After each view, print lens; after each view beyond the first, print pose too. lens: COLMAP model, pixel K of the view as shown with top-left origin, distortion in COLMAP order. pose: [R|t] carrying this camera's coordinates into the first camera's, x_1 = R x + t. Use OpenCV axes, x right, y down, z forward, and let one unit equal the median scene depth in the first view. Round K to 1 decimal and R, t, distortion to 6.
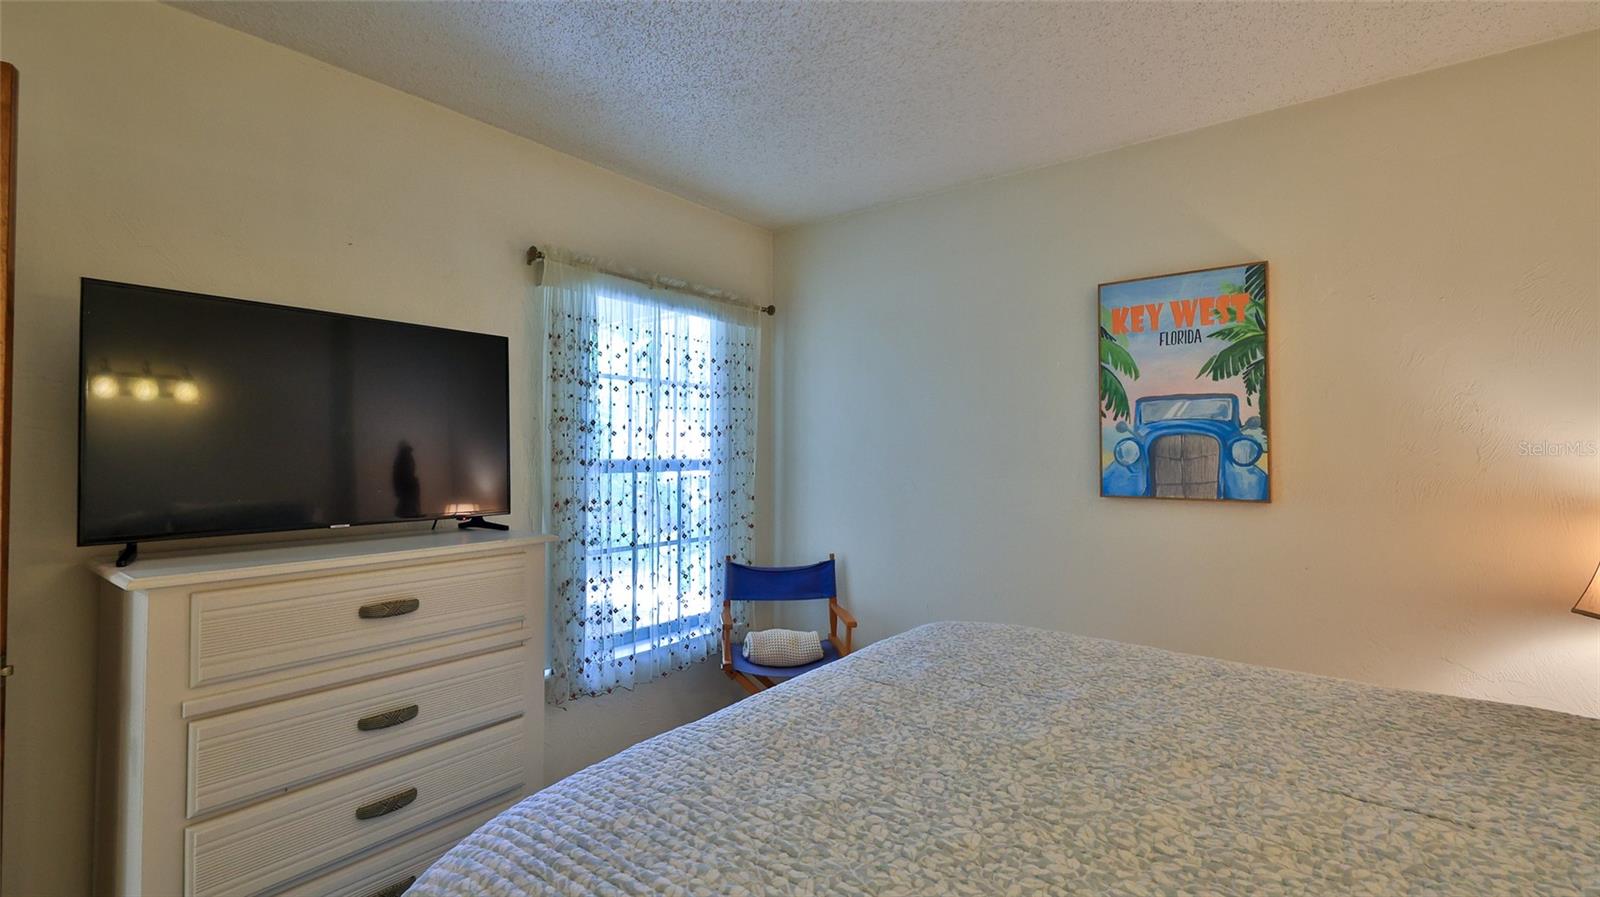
lens RADIAL K [[729.1, 0, 805.5], [0, 729.1, 442.9], [0, 0, 1]] dist [0.004873, 0.000484]
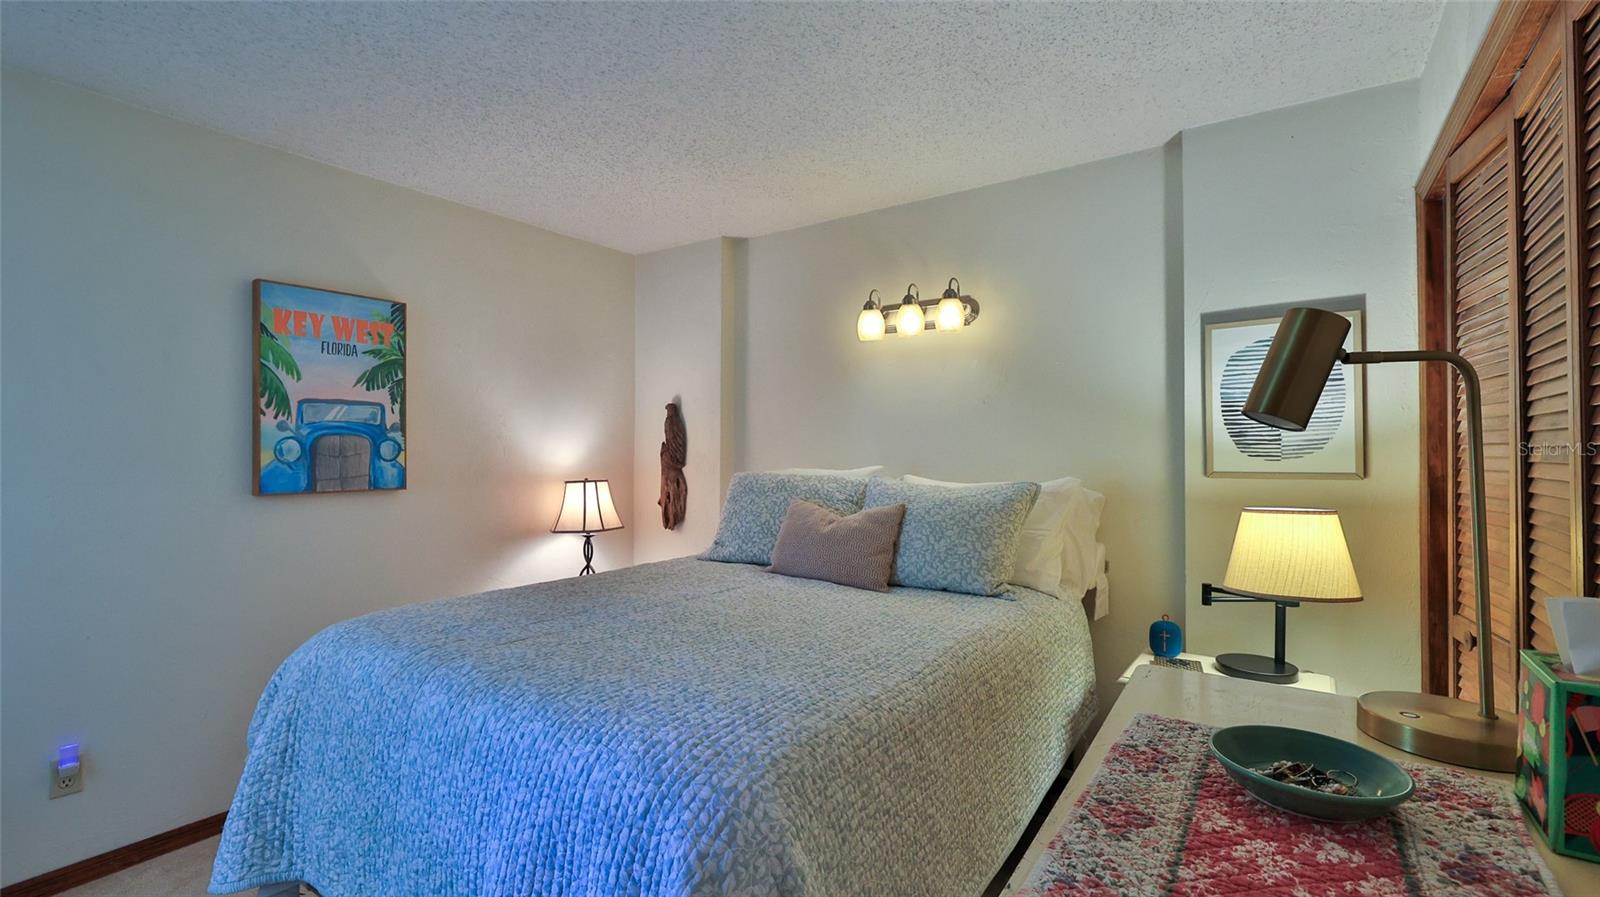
lens RADIAL K [[729.1, 0, 802.6], [0, 729.1, 455.2], [0, 0, 1]] dist [0.004873, 0.000484]
pose [[-0.085398, -0.005703, 0.996331, -0.698007], [-0.009247, 0.999945, 0.004931, 0.008180], [-0.996304, -0.008792, -0.085446, 0.390224]]
